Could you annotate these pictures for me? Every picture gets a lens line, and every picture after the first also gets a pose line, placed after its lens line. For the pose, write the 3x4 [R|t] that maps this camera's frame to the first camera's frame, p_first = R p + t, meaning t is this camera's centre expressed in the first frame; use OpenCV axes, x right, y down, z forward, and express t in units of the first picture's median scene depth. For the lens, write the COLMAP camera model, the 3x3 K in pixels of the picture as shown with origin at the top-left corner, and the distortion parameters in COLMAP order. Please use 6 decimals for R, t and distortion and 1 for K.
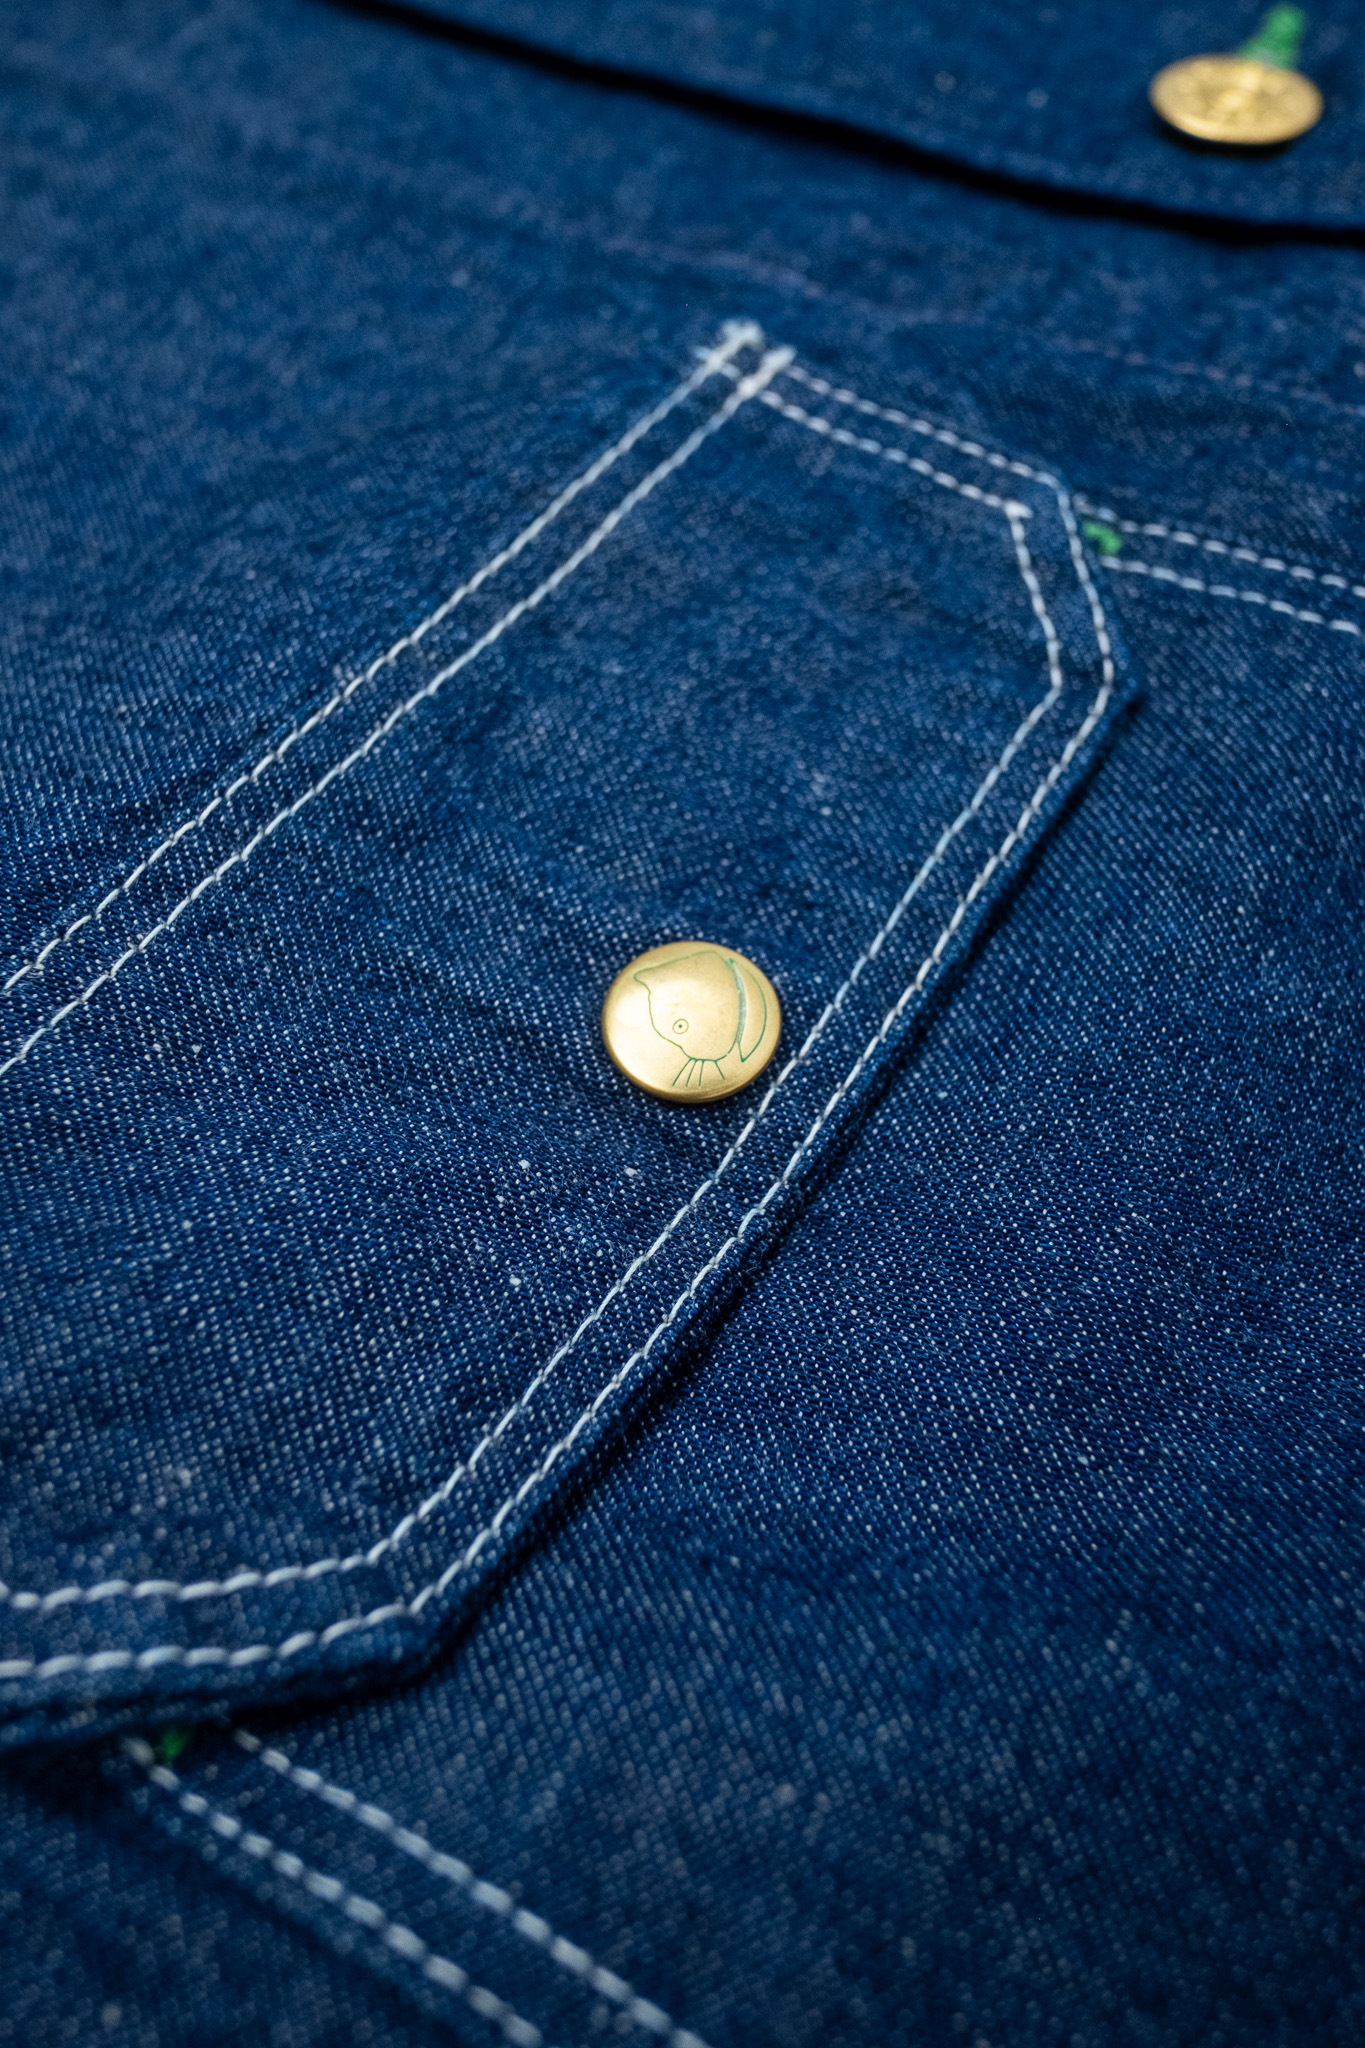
lens RADIAL K [[1588.7, 0, 662.0], [0, 1588.7, 1025.0], [0, 0, 1]] dist [0.041766, -0.006828]
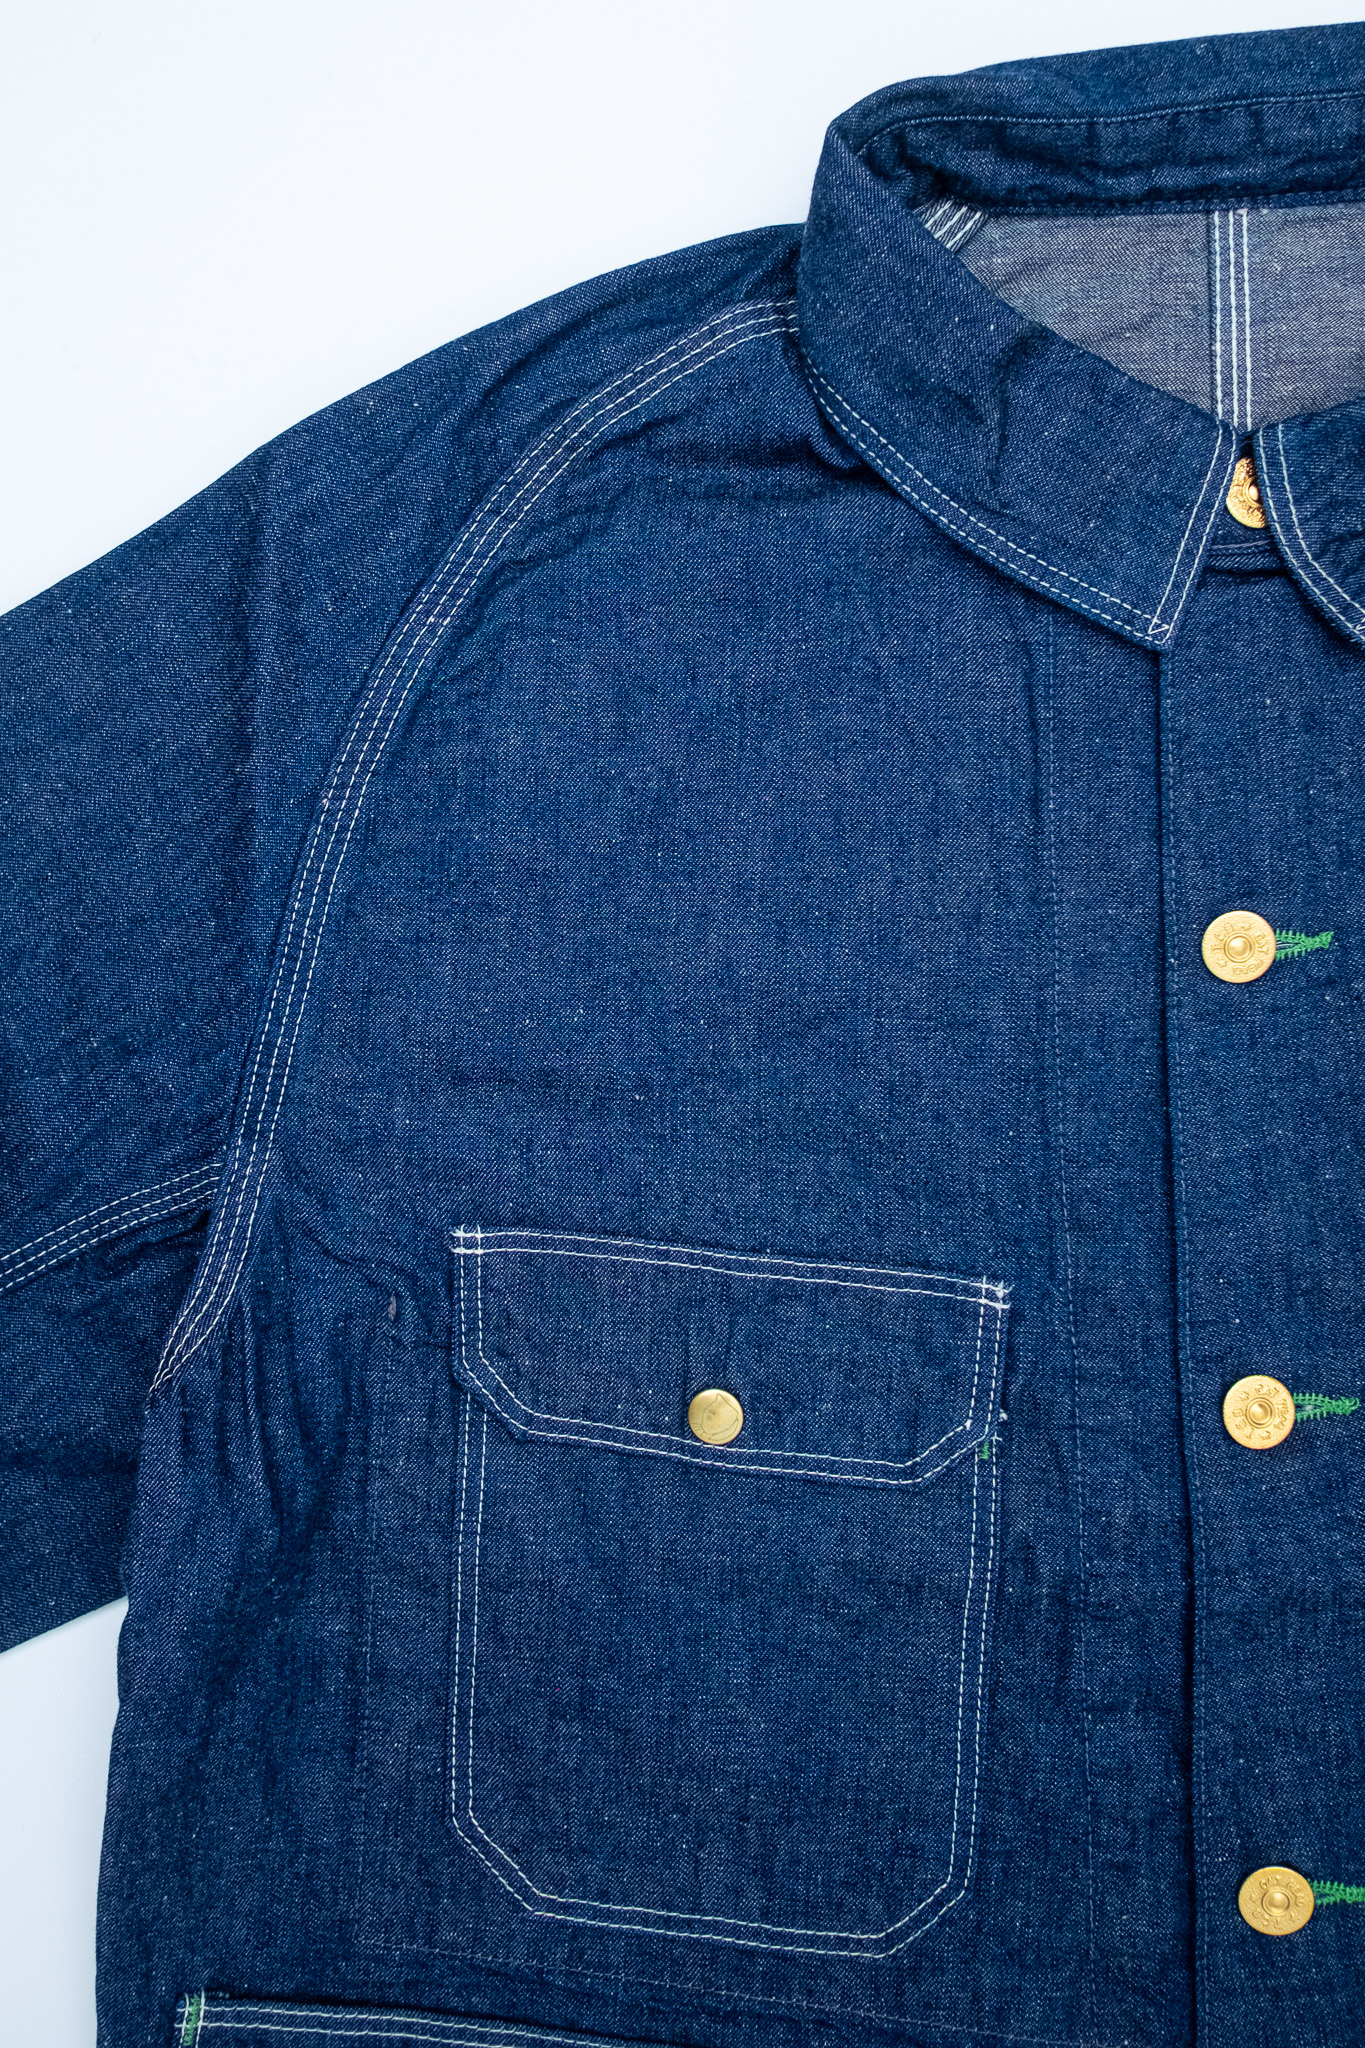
lens RADIAL K [[1720.8, 0, 669.1], [0, 1720.8, 978.0], [0, 0, 1]] dist [0.019035, -0.042368]
pose [[0.490054, 0.870899, -0.037170, -0.554861], [-0.726057, 0.431405, 0.535474, -1.805570], [0.482379, -0.235423, 0.843734, -1.458224]]
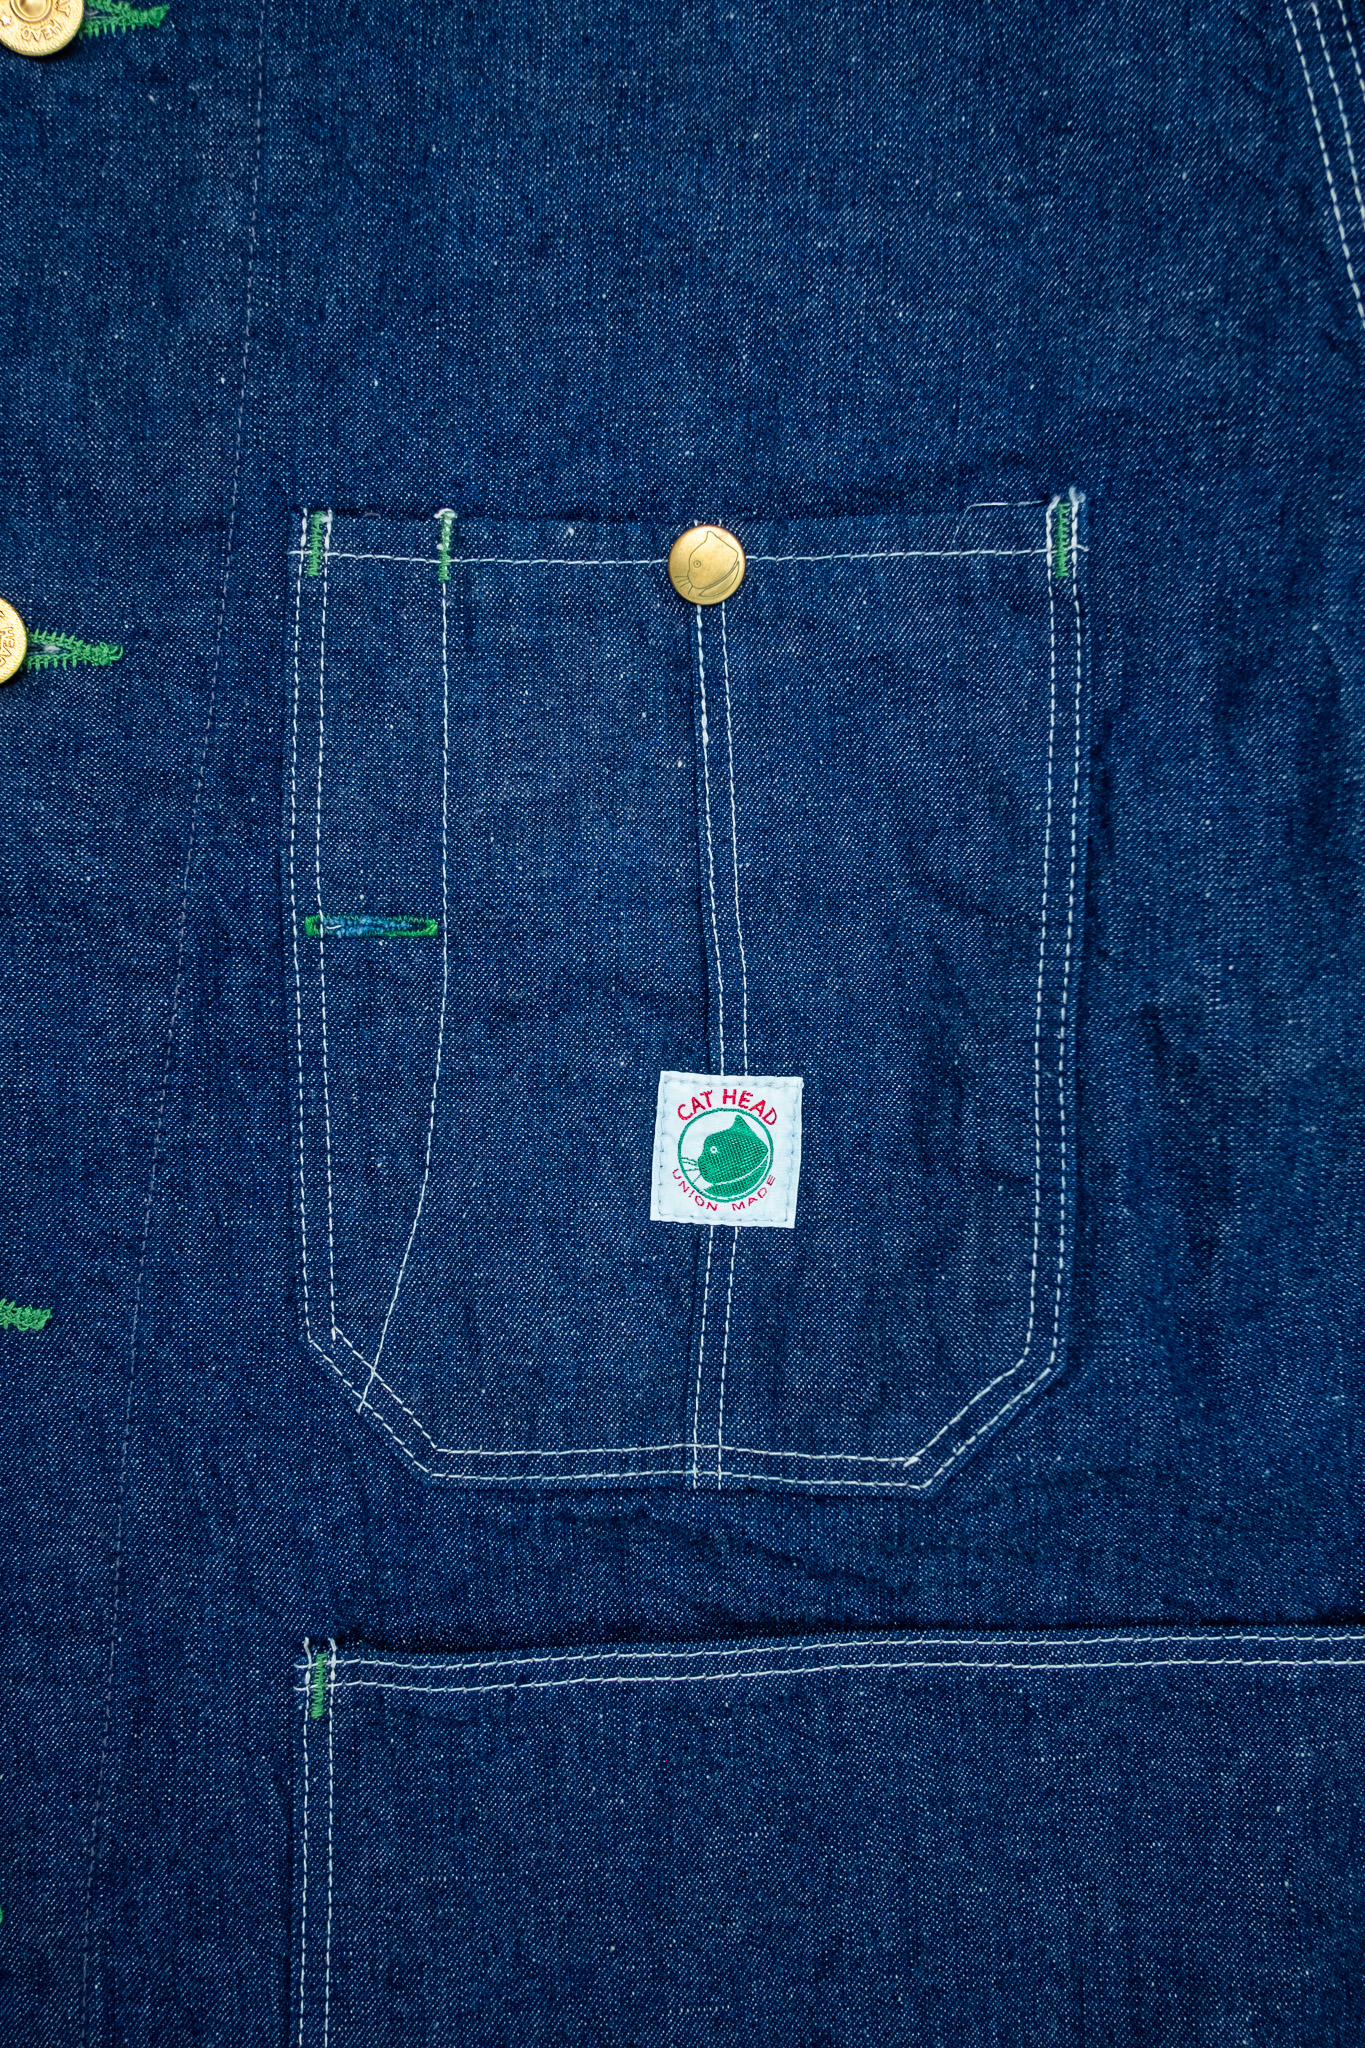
lens RADIAL K [[1720.8, 0, 669.1], [0, 1720.8, 978.0], [0, 0, 1]] dist [0.019035, -0.042368]
pose [[0.377734, 0.925842, 0.011574, 1.085738], [-0.819126, 0.328316, 0.470362, -2.192595], [0.431681, -0.187152, 0.882397, -0.304588]]
